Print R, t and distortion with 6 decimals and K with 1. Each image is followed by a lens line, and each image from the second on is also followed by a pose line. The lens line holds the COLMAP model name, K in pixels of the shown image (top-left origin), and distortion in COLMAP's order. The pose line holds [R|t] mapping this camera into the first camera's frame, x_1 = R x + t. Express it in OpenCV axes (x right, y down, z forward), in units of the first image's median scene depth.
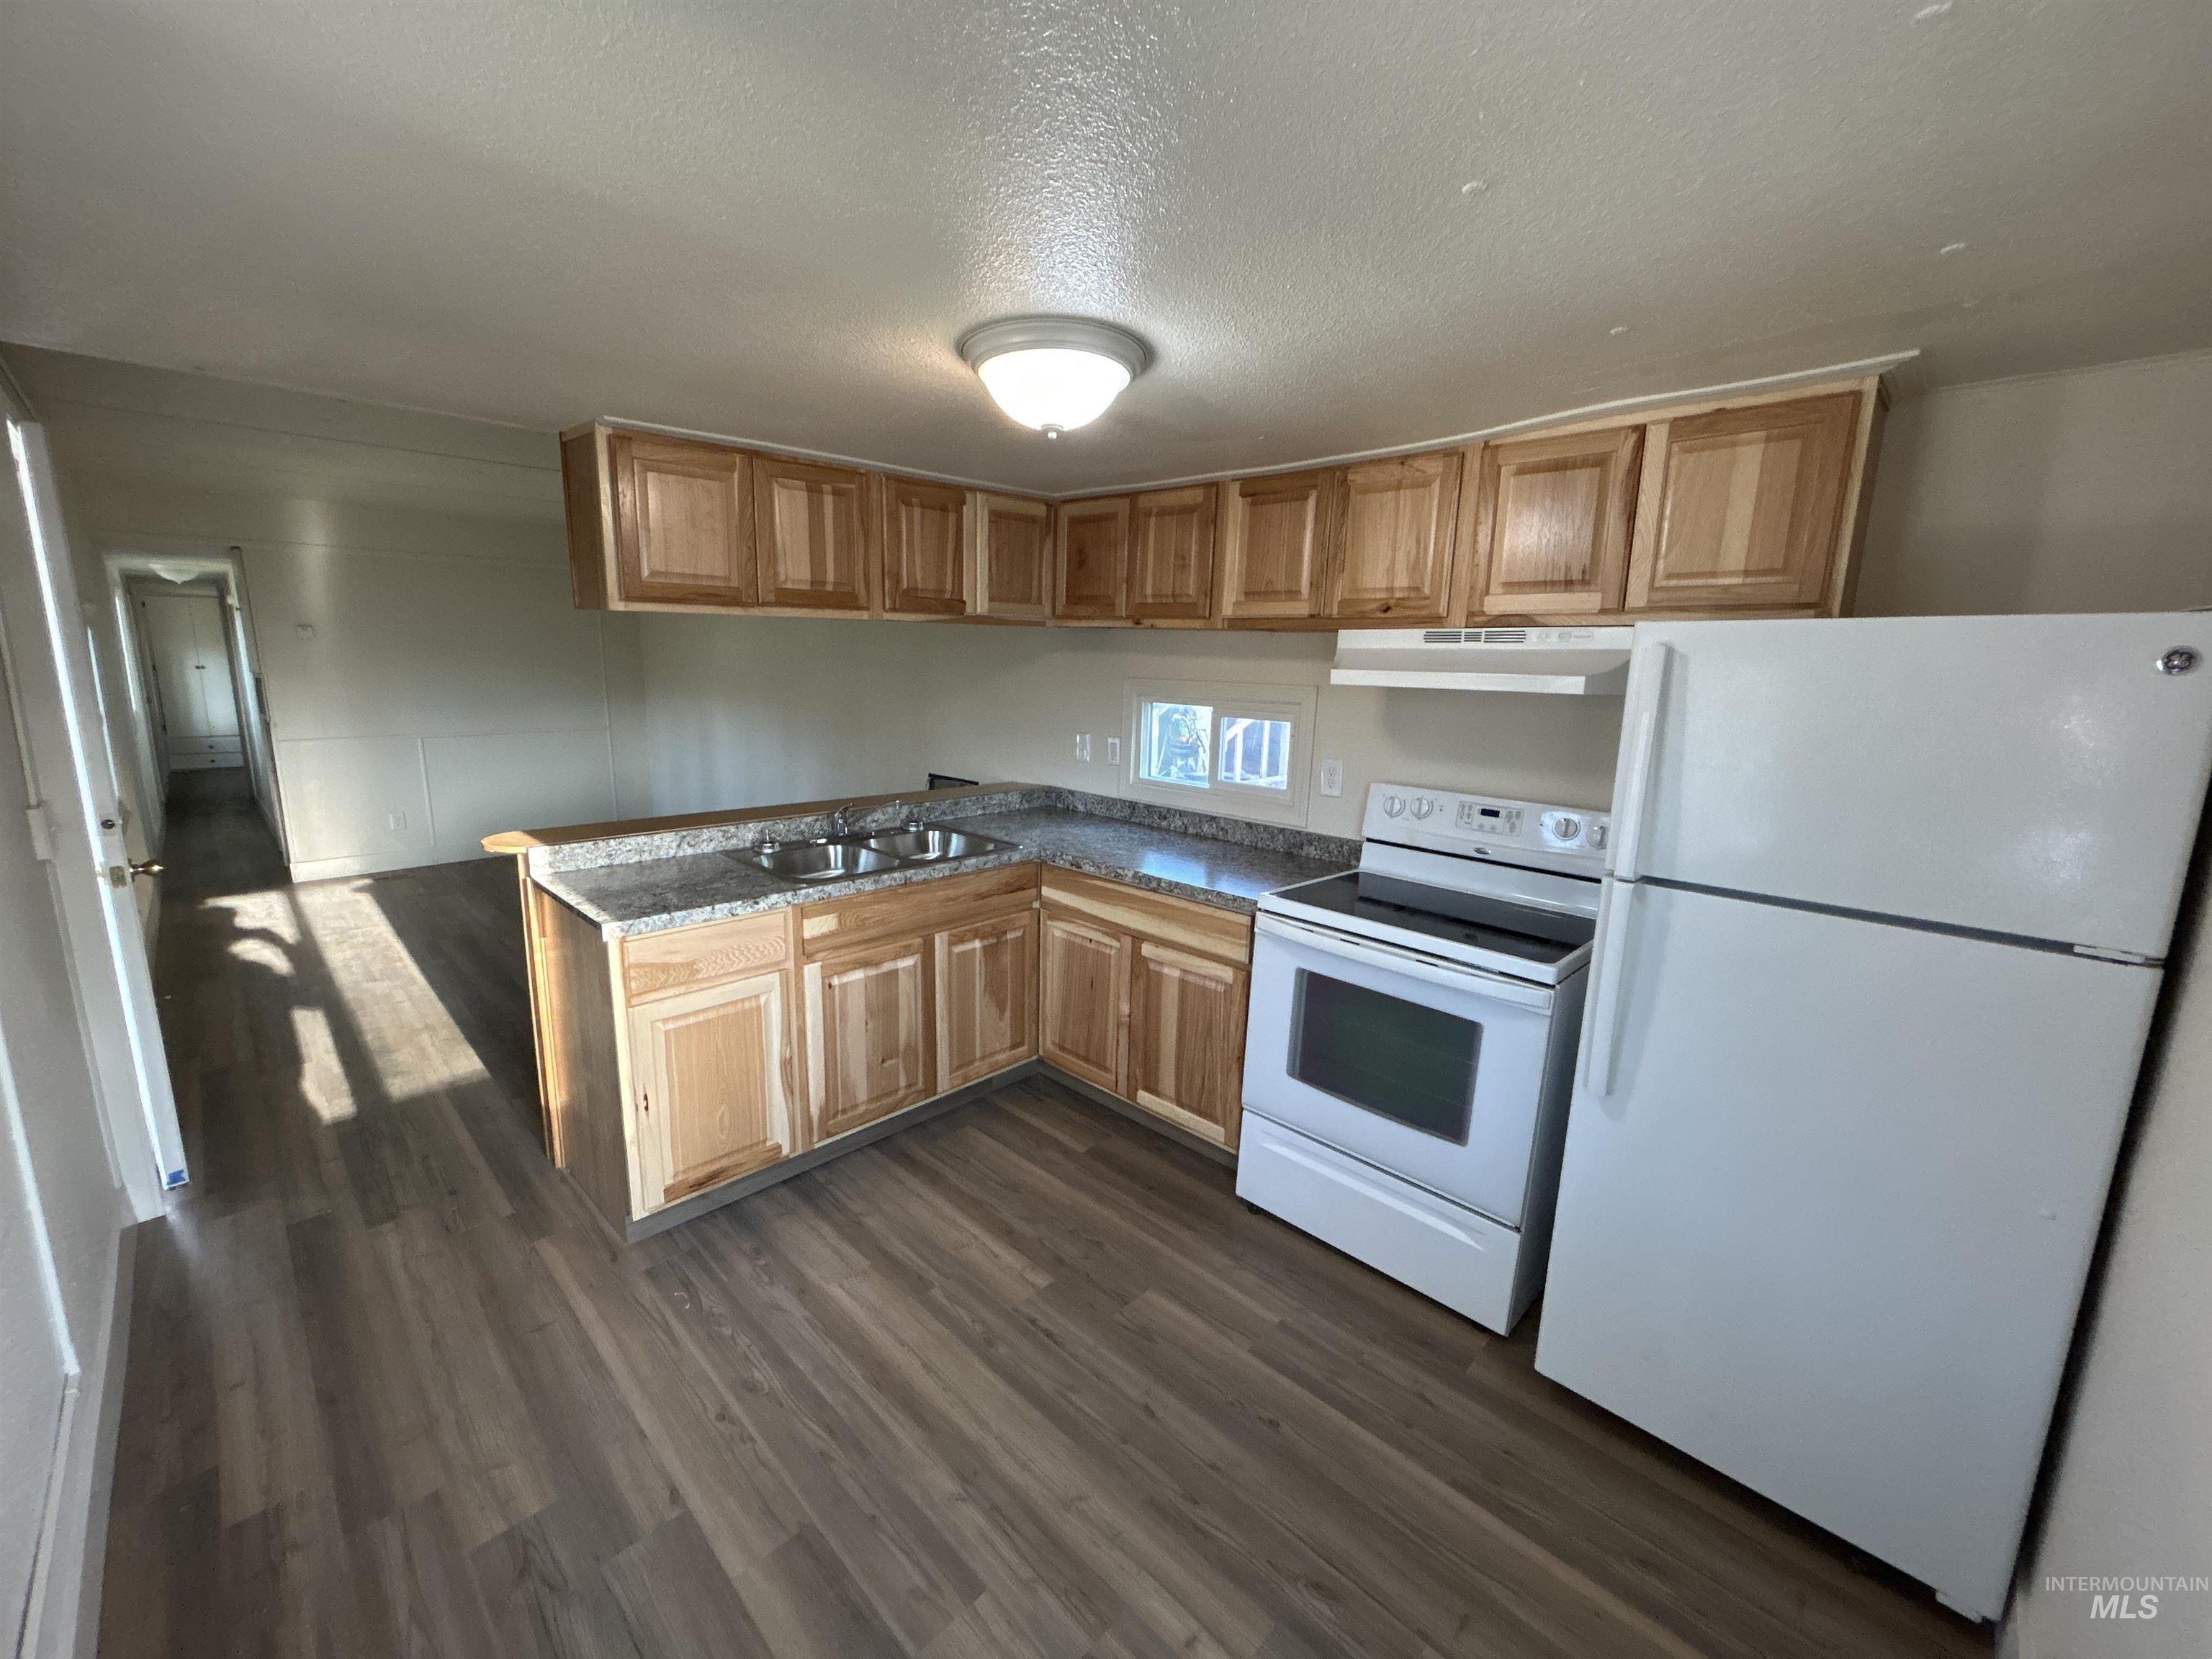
lens RADIAL K [[887.9, 0, 1106.0], [0, 887.9, 829.5], [0, 0, 1]] dist [-0.003604, 0.000333]
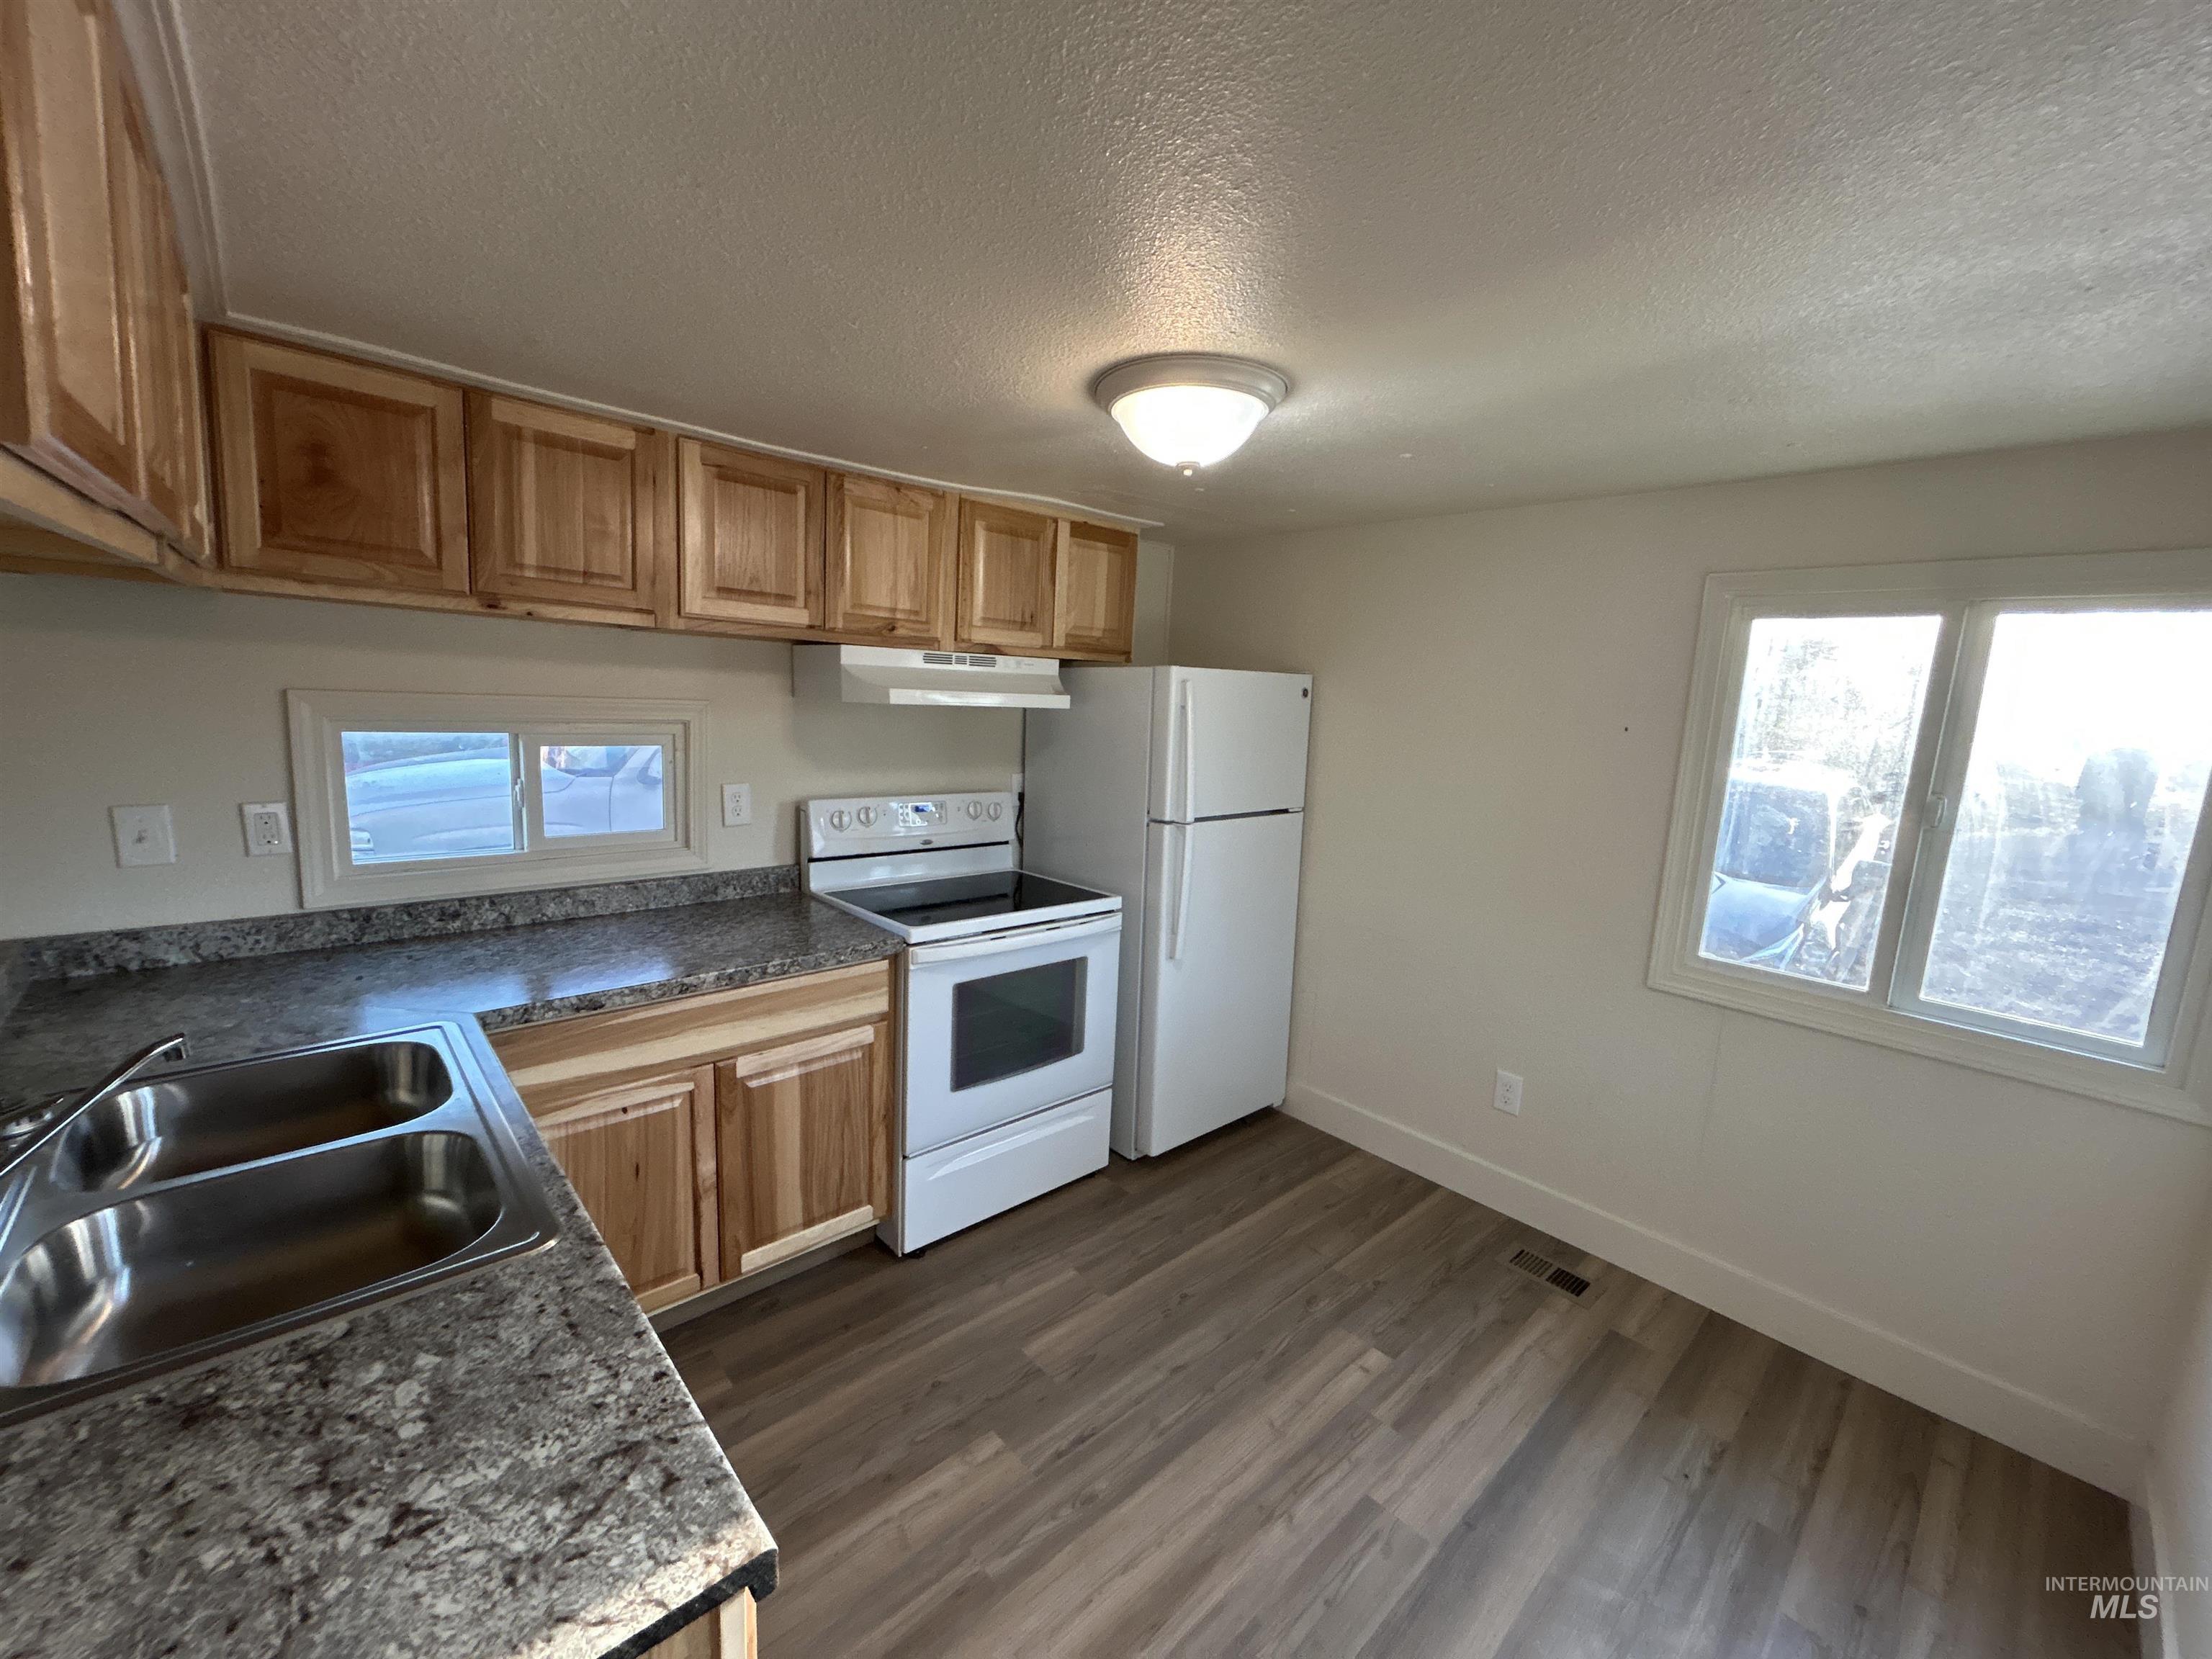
lens RADIAL K [[882.7, 0, 1104.4], [0, 882.7, 828.8], [0, 0, 1]] dist [-0.001667, 0.000452]
pose [[0.058422, -0.177486, 0.982388, -0.693657], [0.142322, 0.975497, 0.167777, -0.153892], [-0.988095, 0.130013, 0.082250, 0.682144]]
